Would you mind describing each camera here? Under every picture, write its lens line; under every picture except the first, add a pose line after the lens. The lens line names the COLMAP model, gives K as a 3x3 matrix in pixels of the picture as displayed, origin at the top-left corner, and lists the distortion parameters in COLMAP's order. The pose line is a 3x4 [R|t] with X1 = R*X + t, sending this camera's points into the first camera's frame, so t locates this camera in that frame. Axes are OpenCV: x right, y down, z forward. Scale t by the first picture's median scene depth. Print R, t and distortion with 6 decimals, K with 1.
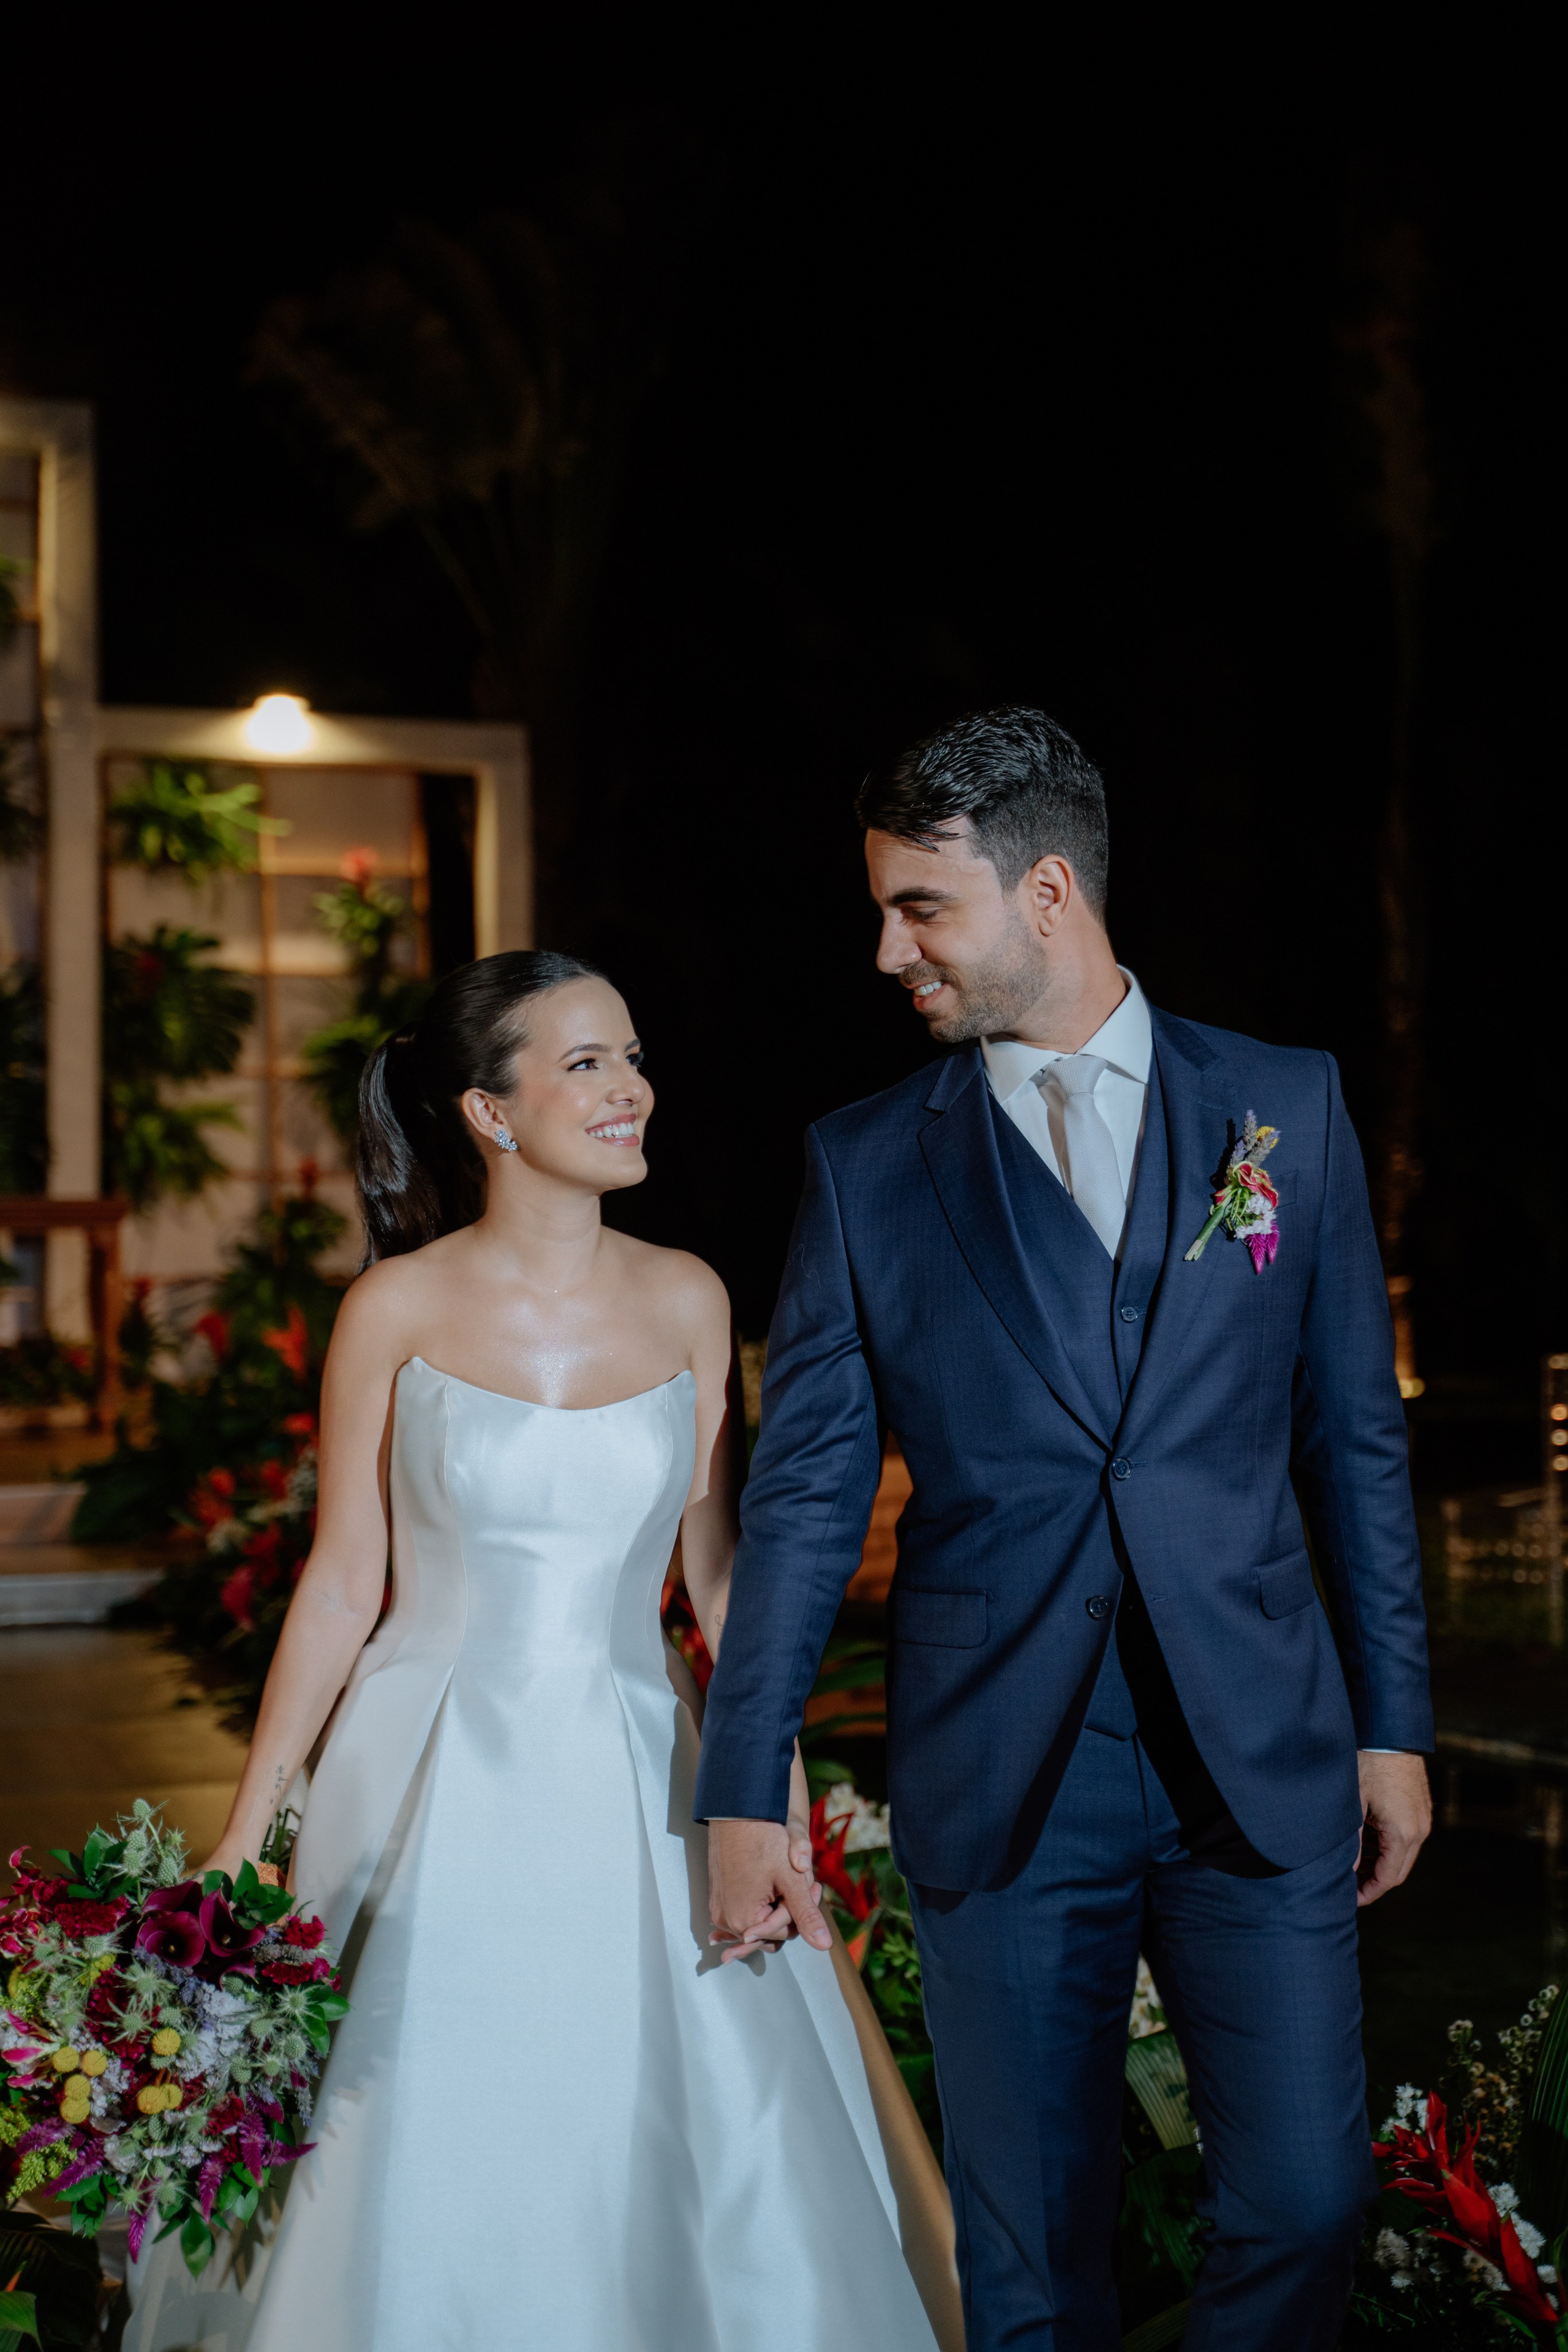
lens RADIAL K [[3606.5, 0, 784.0], [0, 3606.5, 1176.0], [0, 0, 1]] dist [0.144661, 0.023038]
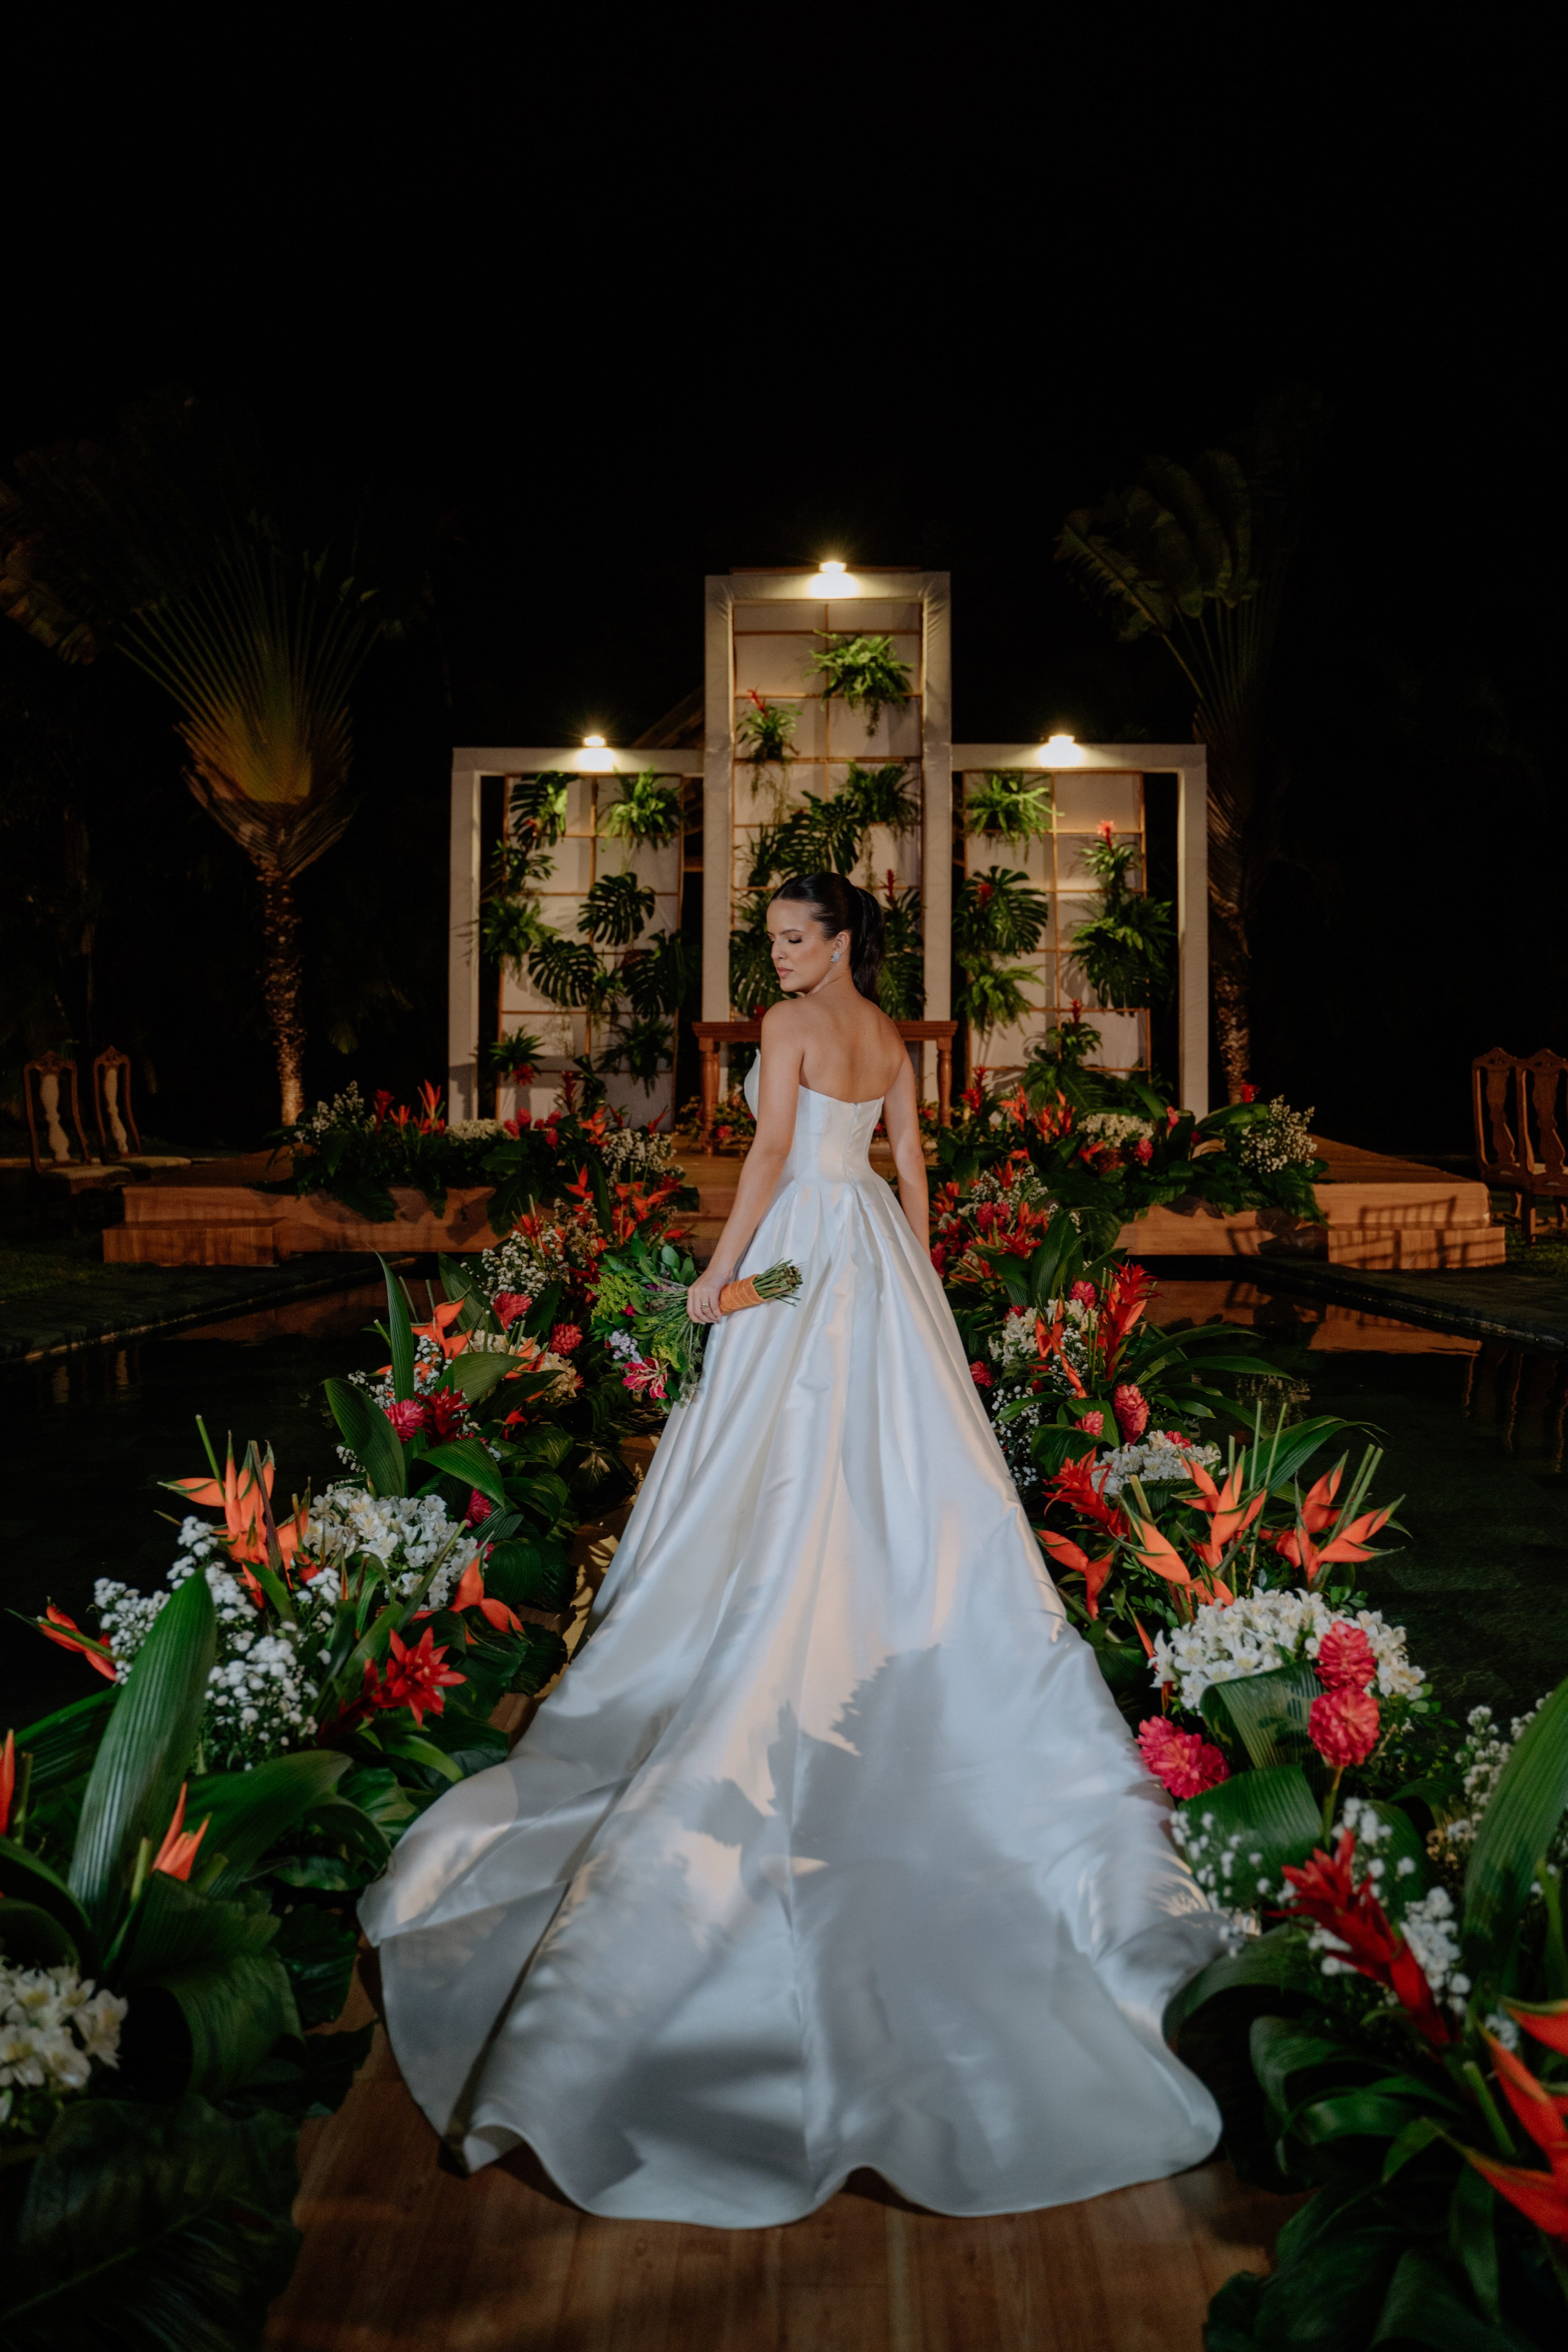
lens RADIAL K [[1897.8, 0, 794.4], [0, 1897.8, 1189.4], [0, 0, 1]] dist [-0.114564, 0.086578]
pose [[0.945022, 0.026253, -0.325952, 0.039596], [0.003973, 0.995777, 0.091720, 0.002376], [0.326983, -0.087972, 0.940927, 0.089519]]
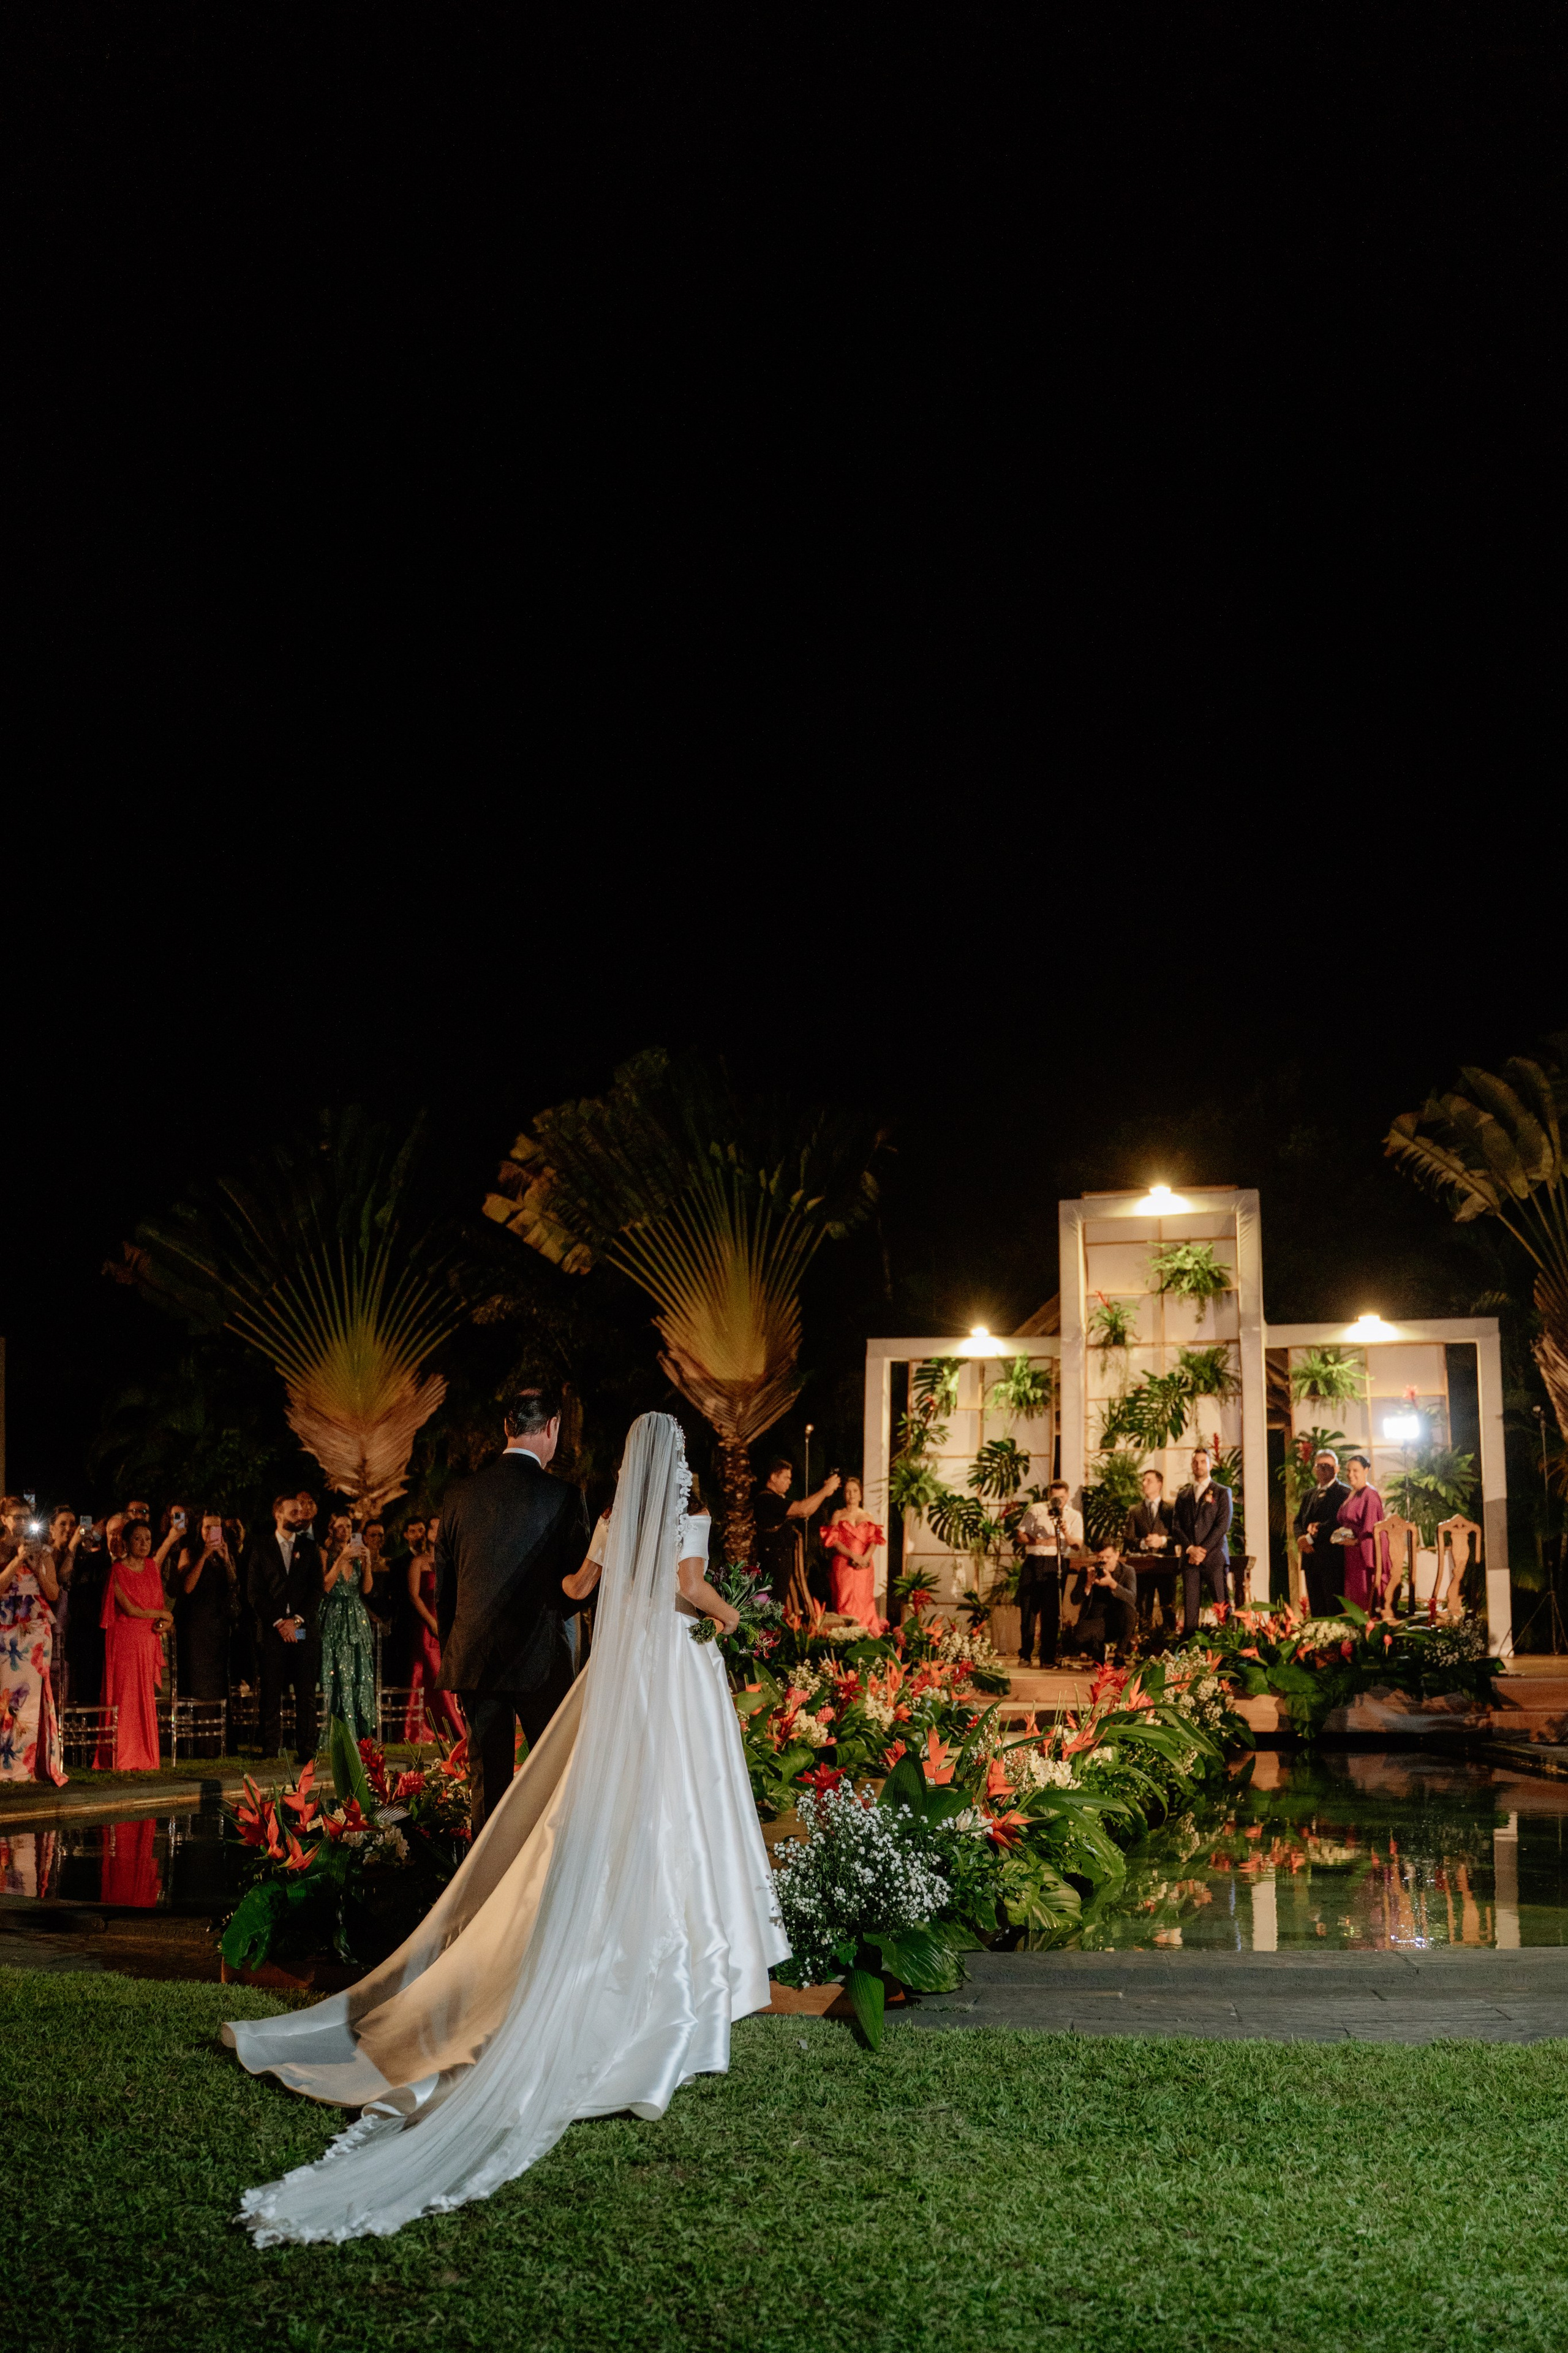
lens RADIAL K [[2189.7, 0, 784.9], [0, 2189.7, 1320.3], [0, 0, 1]] dist [-0.105452, 0.002979]
pose [[0.825903, -0.070880, -0.559338, 0.273837], [0.003474, 0.992687, -0.120664, 0.018675], [0.563801, 0.097714, 0.820110, -0.192297]]
